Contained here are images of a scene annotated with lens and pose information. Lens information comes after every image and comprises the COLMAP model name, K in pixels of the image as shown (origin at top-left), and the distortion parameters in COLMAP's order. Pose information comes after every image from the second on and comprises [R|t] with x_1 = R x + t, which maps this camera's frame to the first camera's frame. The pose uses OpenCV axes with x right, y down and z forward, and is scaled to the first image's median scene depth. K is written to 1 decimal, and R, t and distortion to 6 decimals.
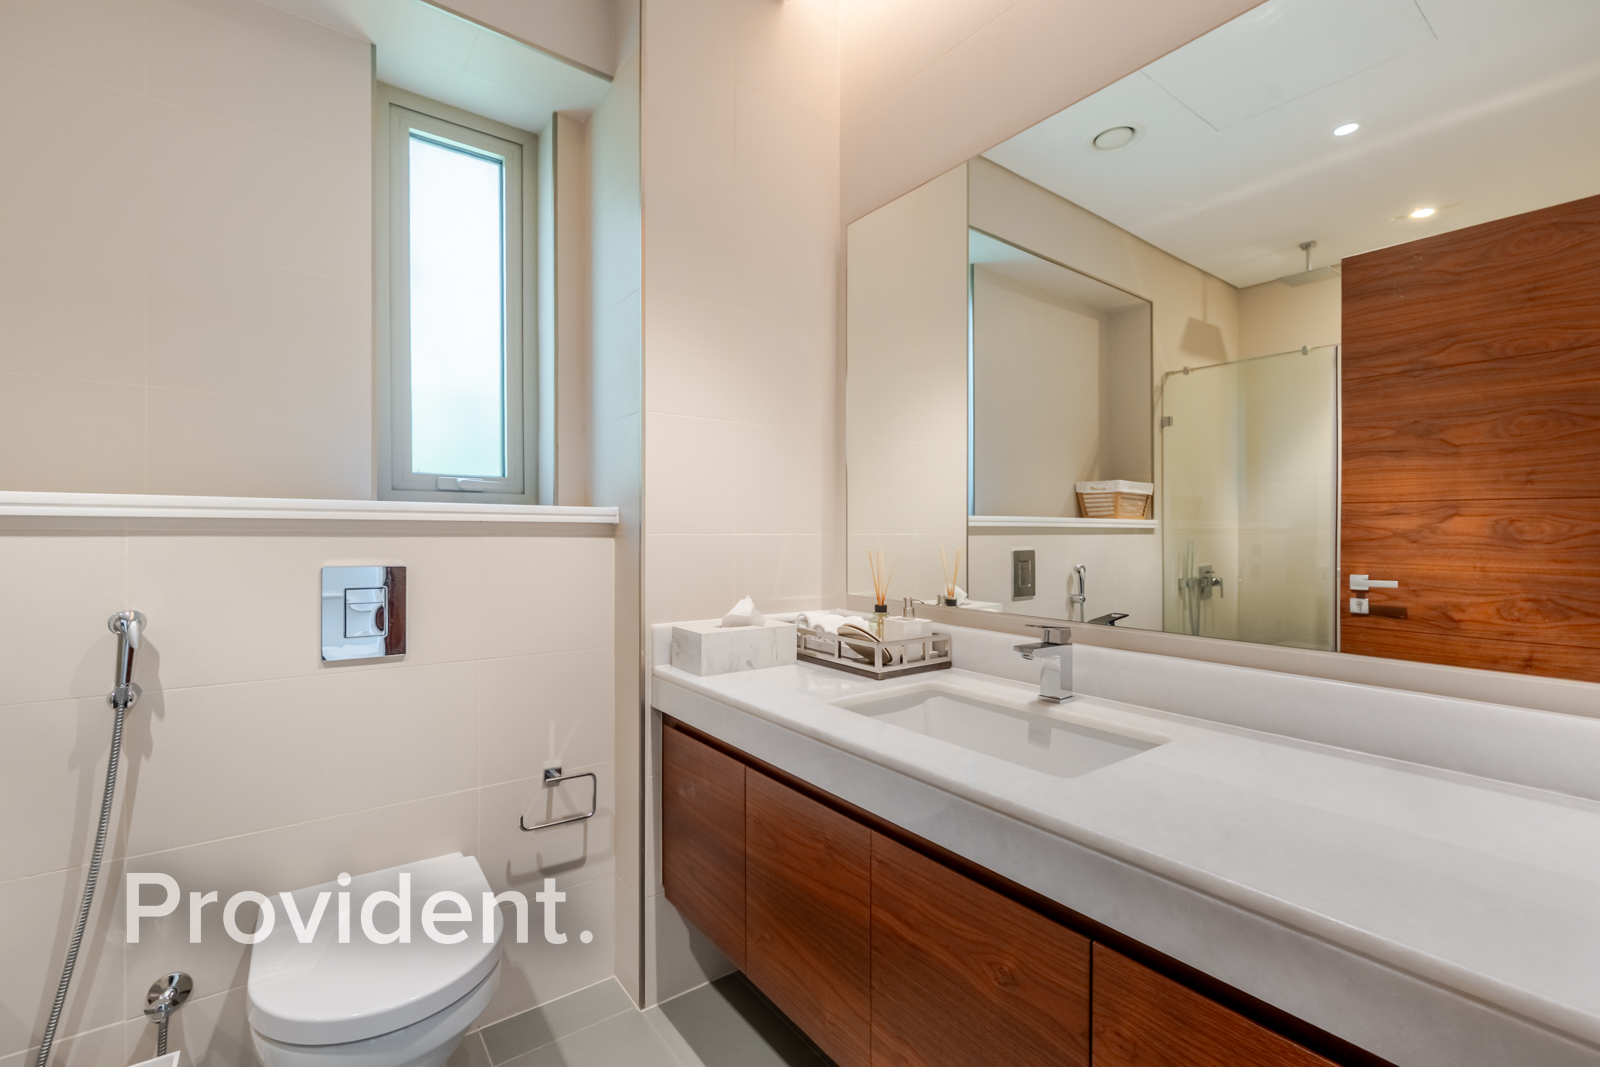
lens RADIAL K [[691.2, 0, 800.0], [0, 691.2, 533.5], [0, 0, 1]] dist [0.000223, 0.000035]
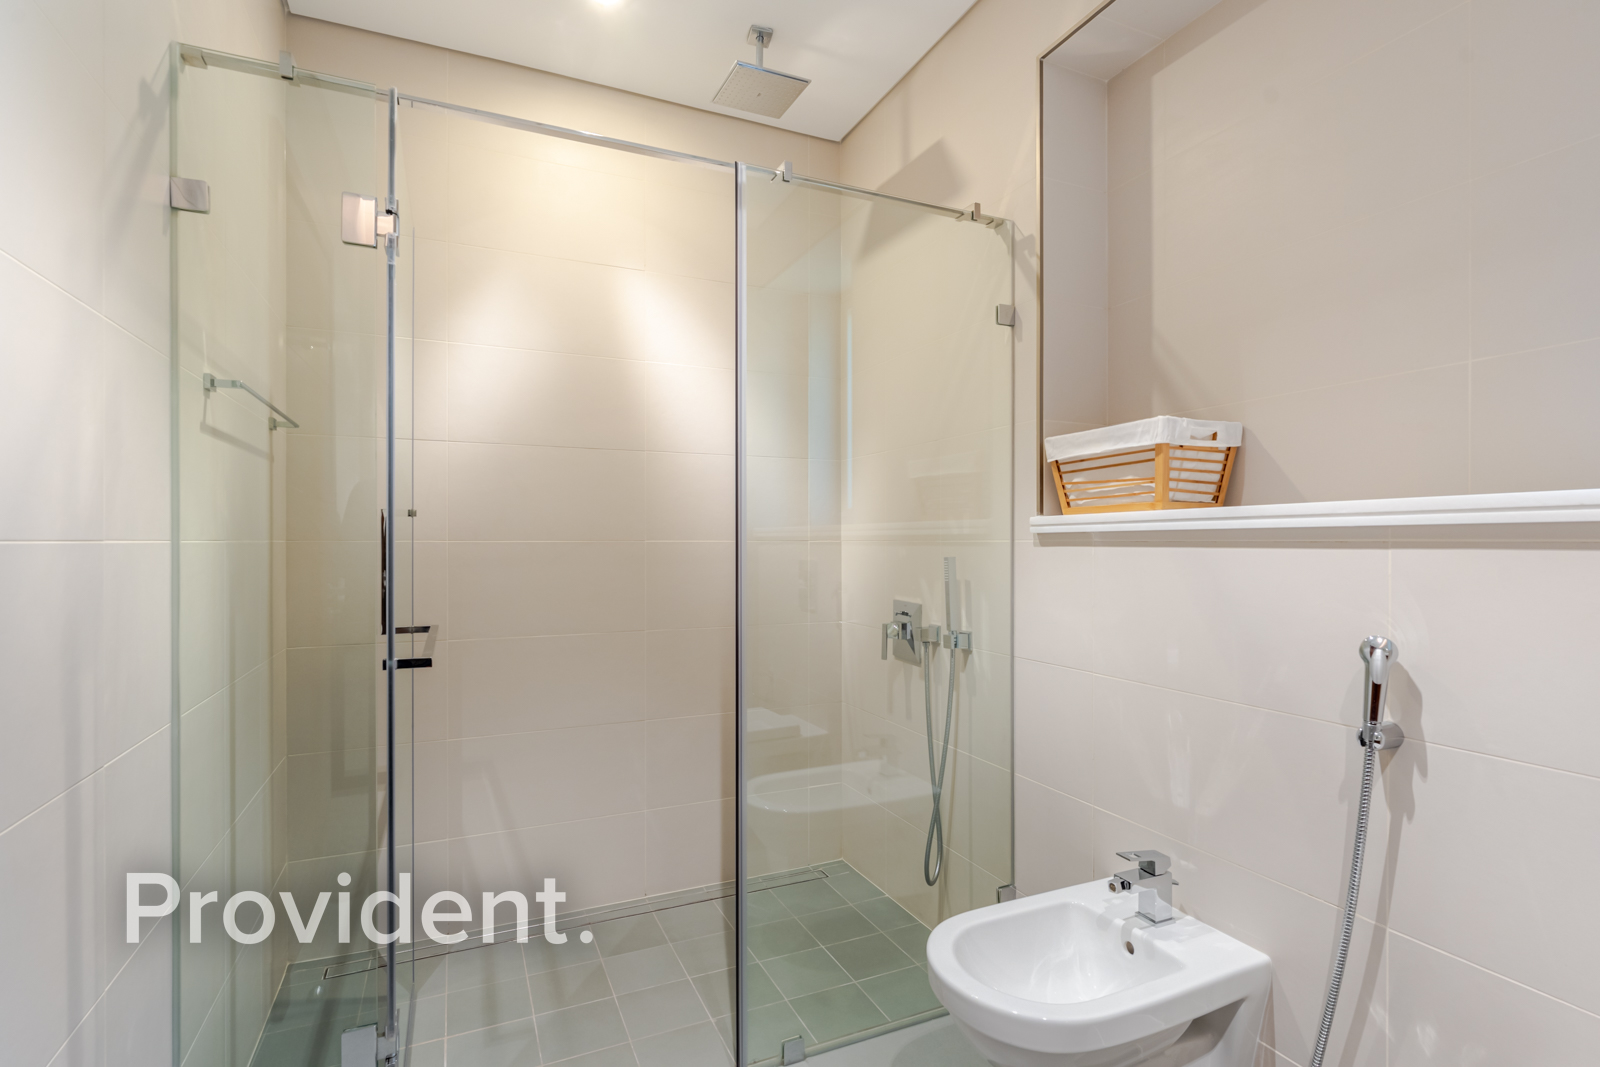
lens RADIAL K [[759.1, 0, 799.1], [0, 759.1, 526.8], [0, 0, 1]] dist [-0.002056, -0.000402]
pose [[-0.217358, -0.019055, -0.975906, 0.093448], [0.003206, 0.999790, -0.020235, -0.006594], [0.976087, -0.007527, -0.217252, 0.495772]]
